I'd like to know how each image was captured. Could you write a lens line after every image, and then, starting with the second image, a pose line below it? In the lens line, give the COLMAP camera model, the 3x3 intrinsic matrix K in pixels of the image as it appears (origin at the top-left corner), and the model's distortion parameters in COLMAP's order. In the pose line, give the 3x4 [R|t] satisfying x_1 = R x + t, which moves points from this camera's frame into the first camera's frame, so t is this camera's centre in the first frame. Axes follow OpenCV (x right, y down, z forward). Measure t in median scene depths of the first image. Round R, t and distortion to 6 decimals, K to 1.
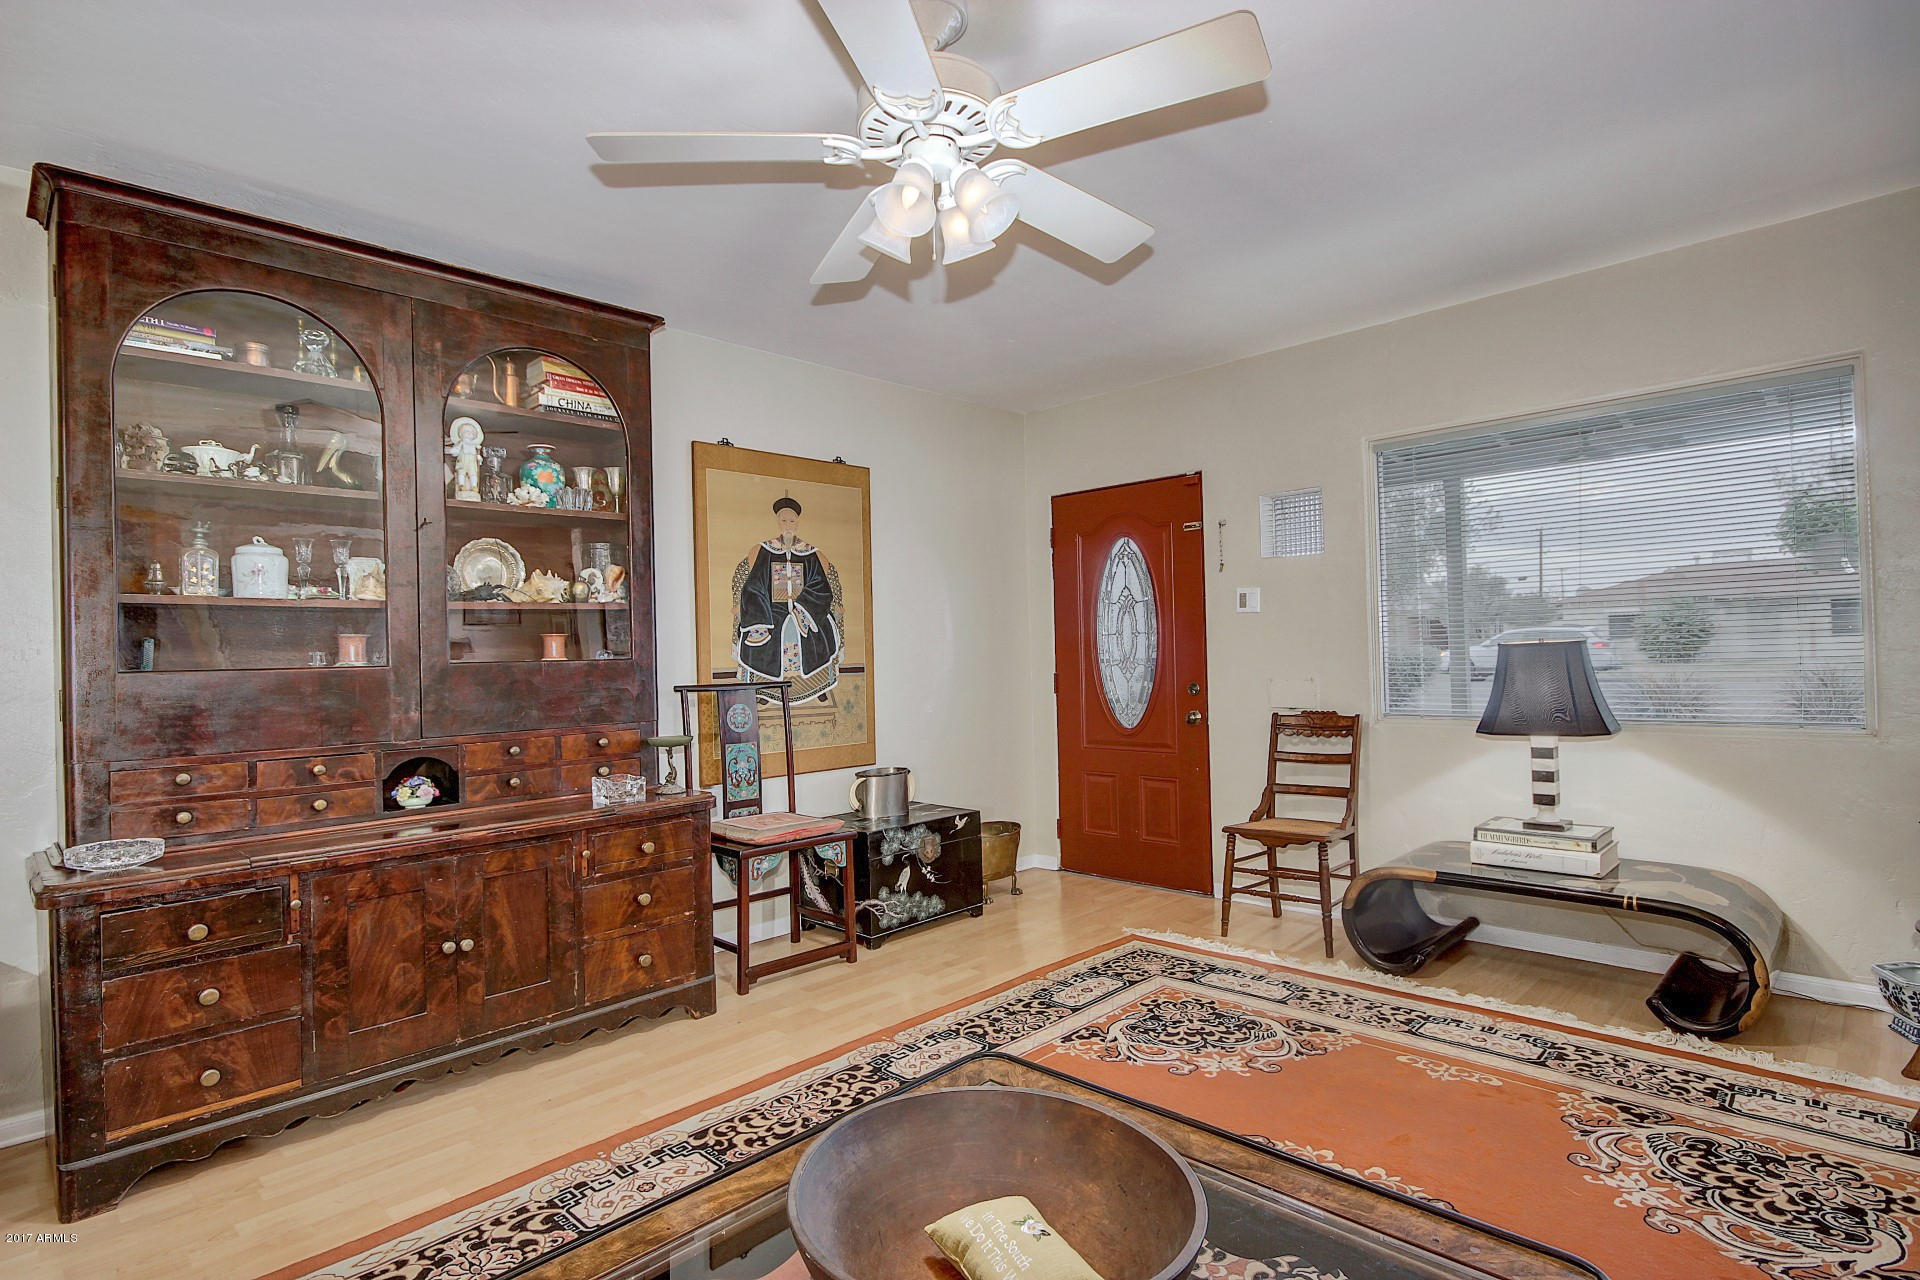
lens RADIAL K [[990.8, 0, 962.3], [0, 990.8, 646.8], [0, 0, 1]] dist [-0.117215, 0.089661]
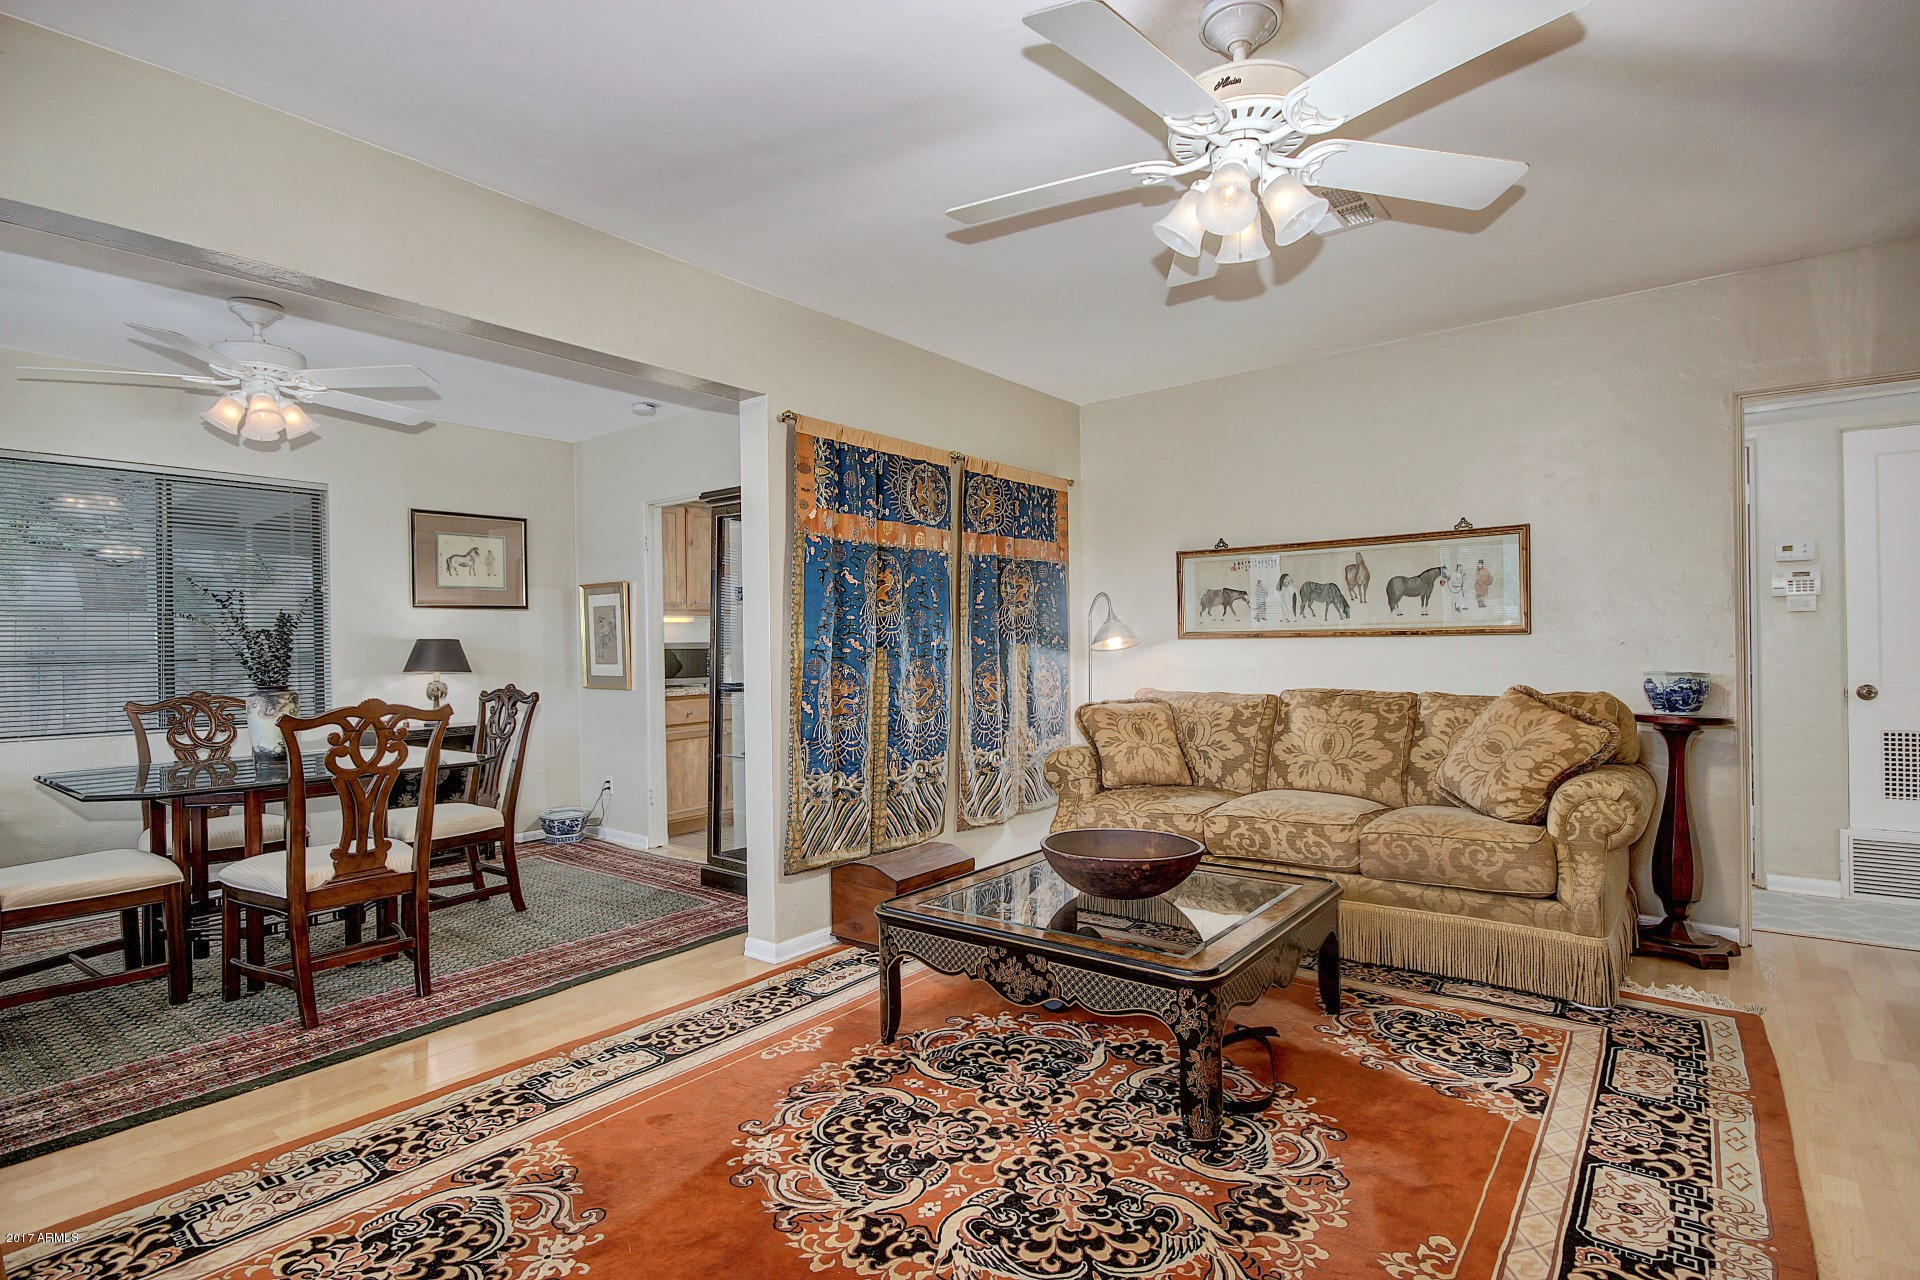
lens RADIAL K [[928.7, 0, 957.0], [0, 928.7, 646.5], [0, 0, 1]] dist [-0.000181, 0.000813]
pose [[-0.996820, 0.030561, -0.073595, 0.181844], [0.030163, 0.999524, 0.006521, 0.011779], [0.073760, 0.004280, -0.997267, 0.988071]]
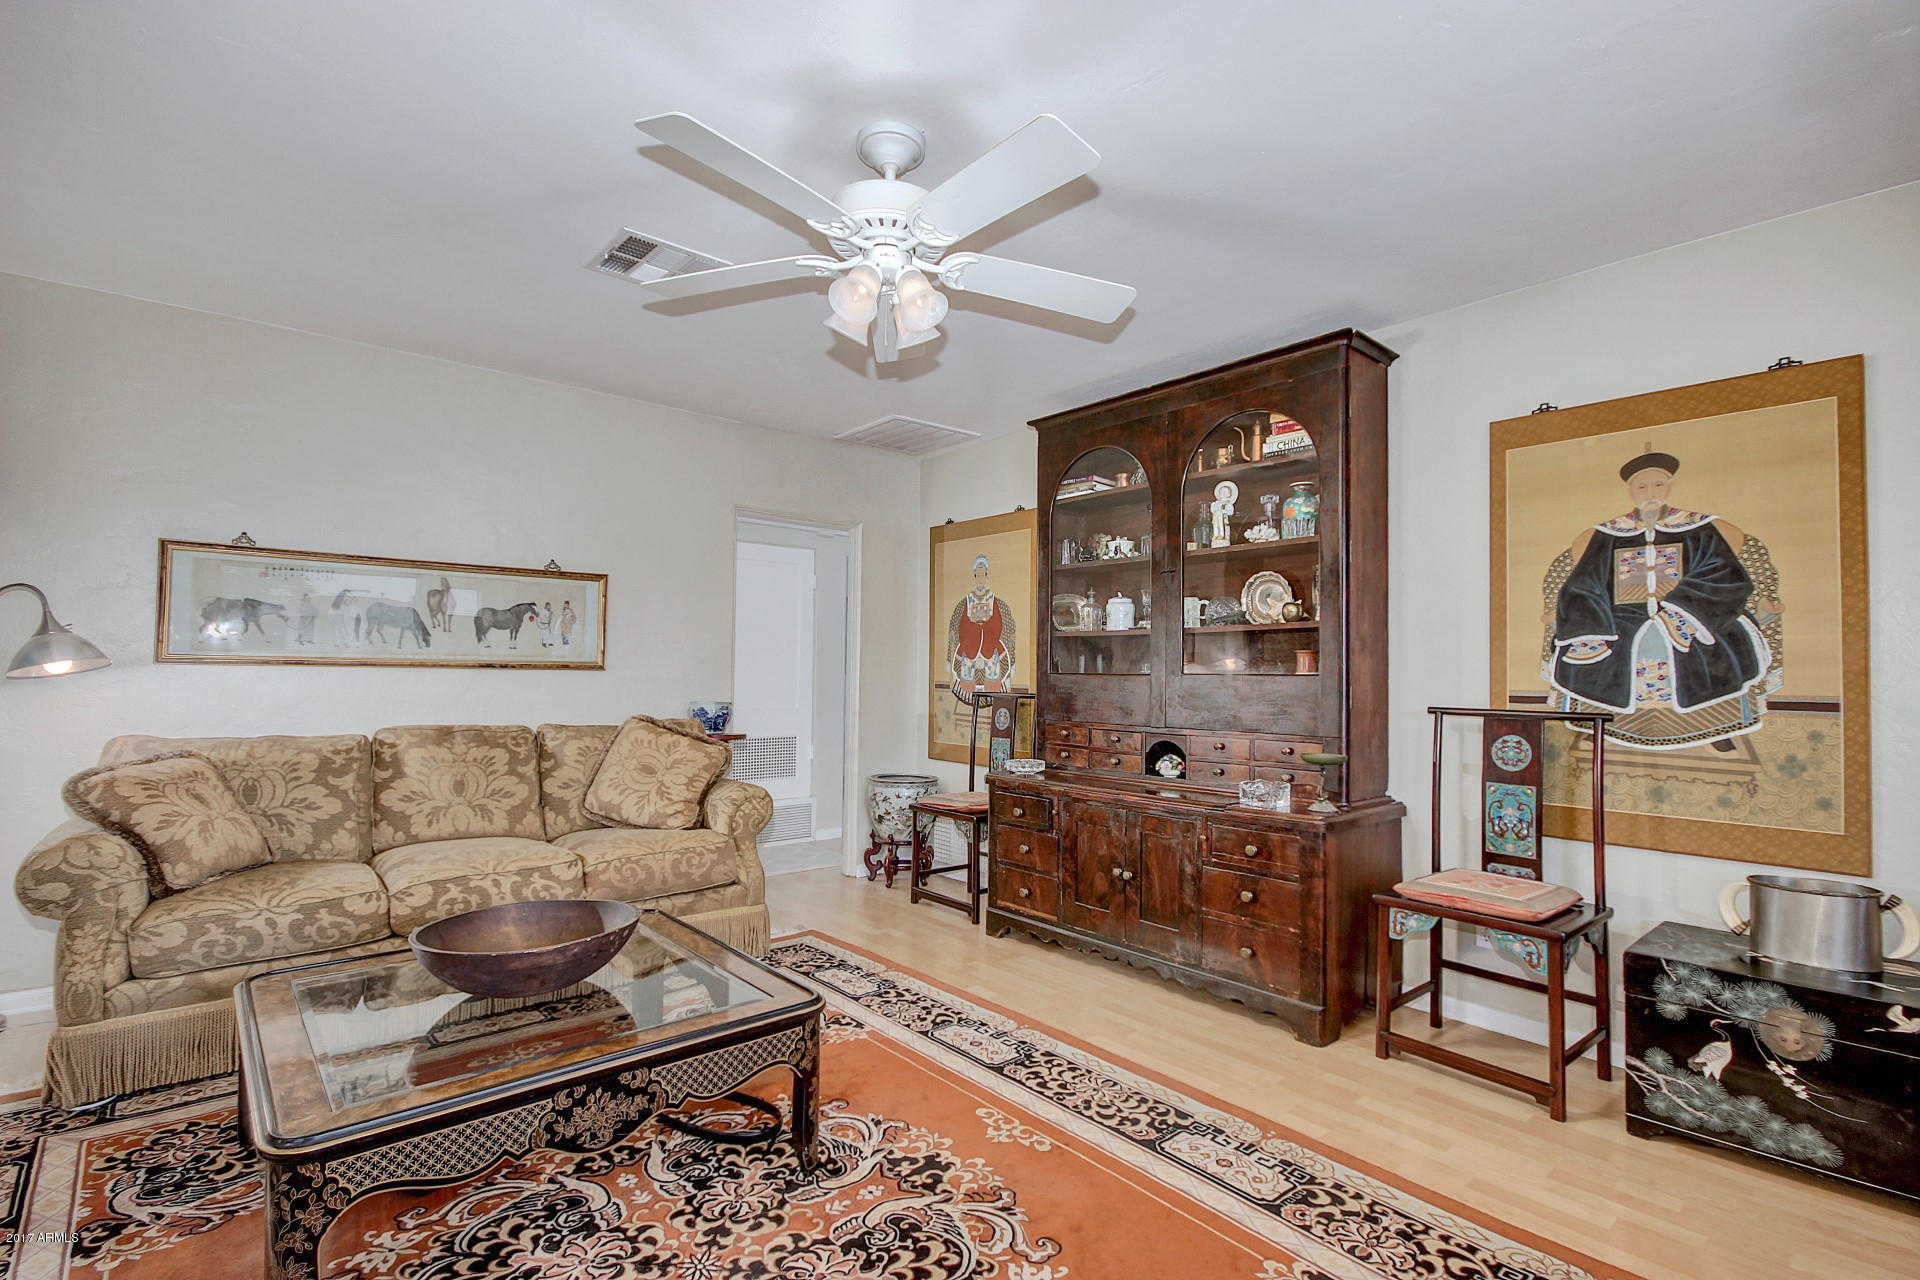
lens RADIAL K [[884.6, 0, 965.4], [0, 884.6, 645.8], [0, 0, 1]] dist [0.015288, -0.015318]
pose [[-0.113166, -0.019989, -0.993375, 0.525489], [-0.016927, 0.999691, -0.018188, 0.005649], [0.993432, 0.014757, -0.113469, 0.613134]]
